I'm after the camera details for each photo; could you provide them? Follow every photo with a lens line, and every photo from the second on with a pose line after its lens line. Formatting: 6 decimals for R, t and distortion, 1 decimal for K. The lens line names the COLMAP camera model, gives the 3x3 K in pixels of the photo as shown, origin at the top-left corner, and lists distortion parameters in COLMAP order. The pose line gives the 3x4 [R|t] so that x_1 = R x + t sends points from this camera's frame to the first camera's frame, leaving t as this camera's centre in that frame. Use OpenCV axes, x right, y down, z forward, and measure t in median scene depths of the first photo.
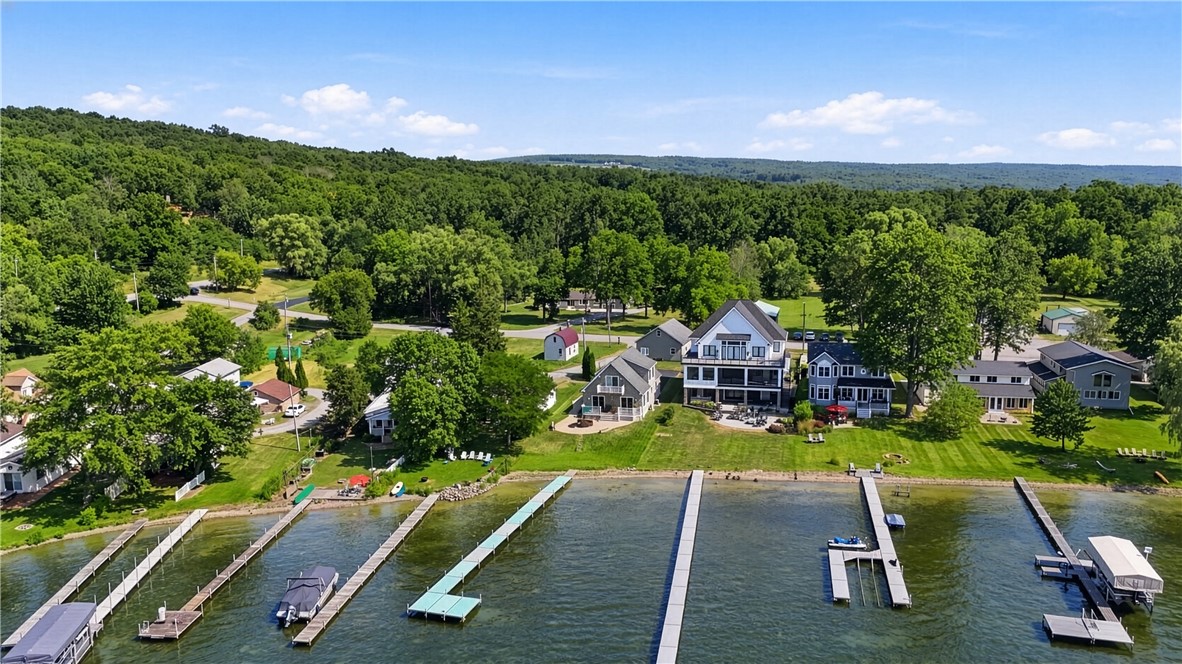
lens RADIAL K [[921.9, 0, 591.4], [0, 921.9, 330.7], [0, 0, 1]] dist [0.001493, -0.001299]
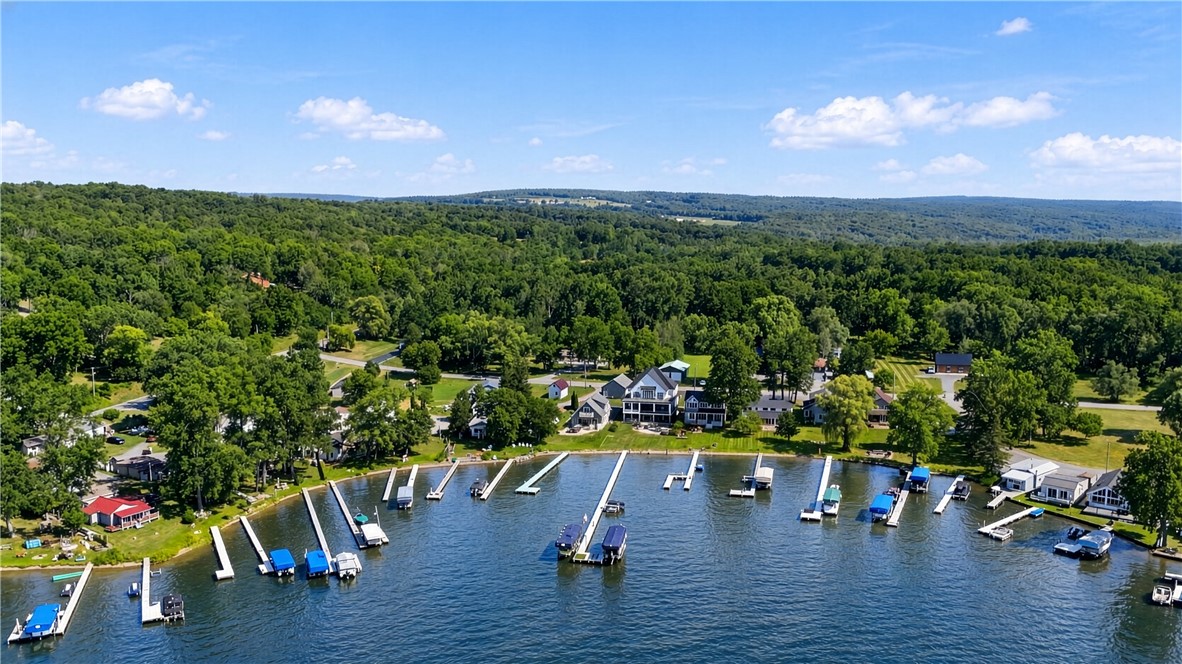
lens RADIAL K [[921.9, 0, 590.1], [0, 921.9, 334.6], [0, 0, 1]] dist [0.001493, -0.001299]
pose [[0.999721, -0.000075, 0.023633, -0.017814], [0.000635, 0.999720, -0.023651, -0.060778], [-0.023624, 0.023659, 0.999441, -0.981205]]
